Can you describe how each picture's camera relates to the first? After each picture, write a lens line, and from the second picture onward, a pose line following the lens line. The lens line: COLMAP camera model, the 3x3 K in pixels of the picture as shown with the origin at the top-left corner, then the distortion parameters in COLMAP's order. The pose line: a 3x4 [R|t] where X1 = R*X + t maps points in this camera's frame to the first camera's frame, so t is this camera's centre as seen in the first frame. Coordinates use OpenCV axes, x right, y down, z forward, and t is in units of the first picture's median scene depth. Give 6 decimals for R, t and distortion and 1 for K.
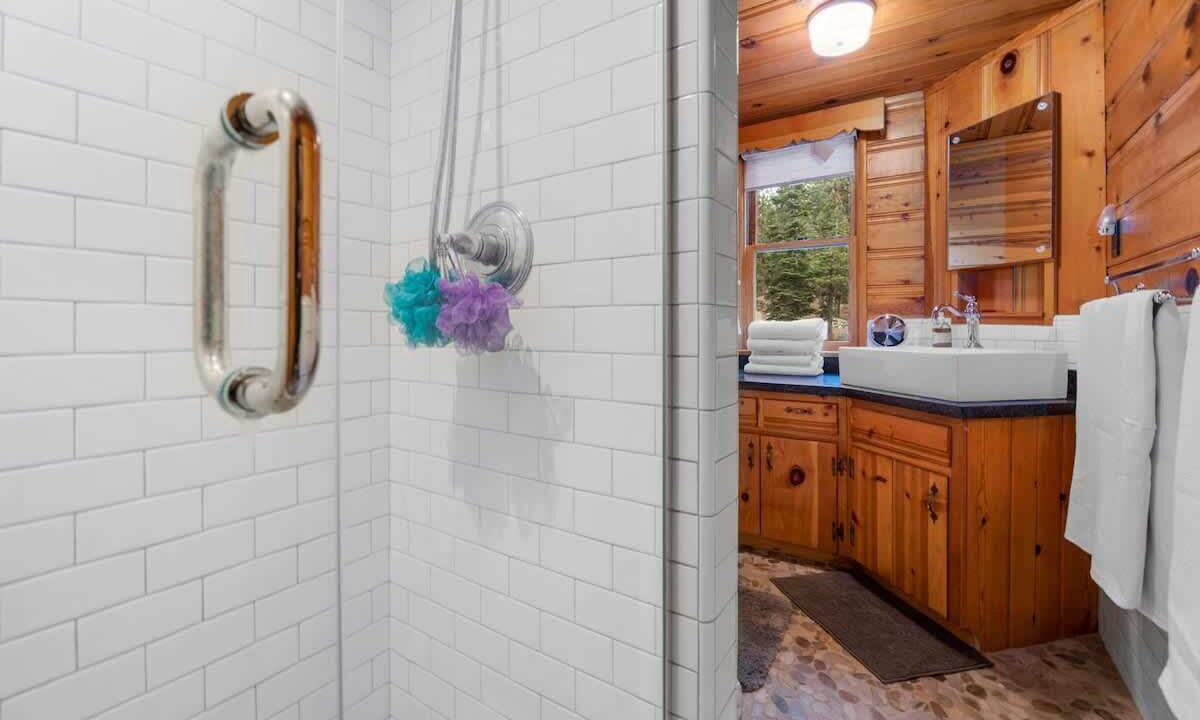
lens RADIAL K [[521.9, 0, 596.5], [0, 521.9, 324.2], [0, 0, 1]] dist [-0.001243, -0.000570]
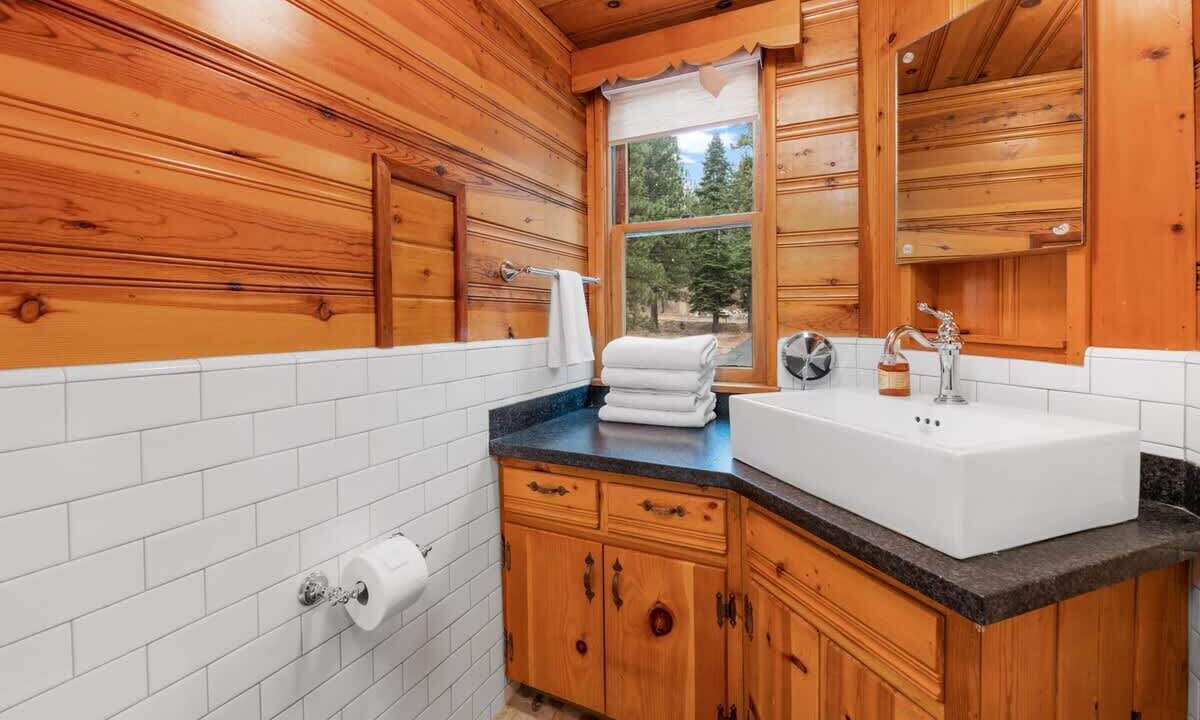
lens RADIAL K [[501.5, 0, 605.1], [0, 501.5, 312.7], [0, 0, 1]] dist [-0.002560, -0.000560]
pose [[0.990997, -0.005147, 0.133783, 0.226249], [0.005033, 0.999987, 0.001193, -0.044629], [-0.133787, -0.000509, 0.991010, 0.415338]]
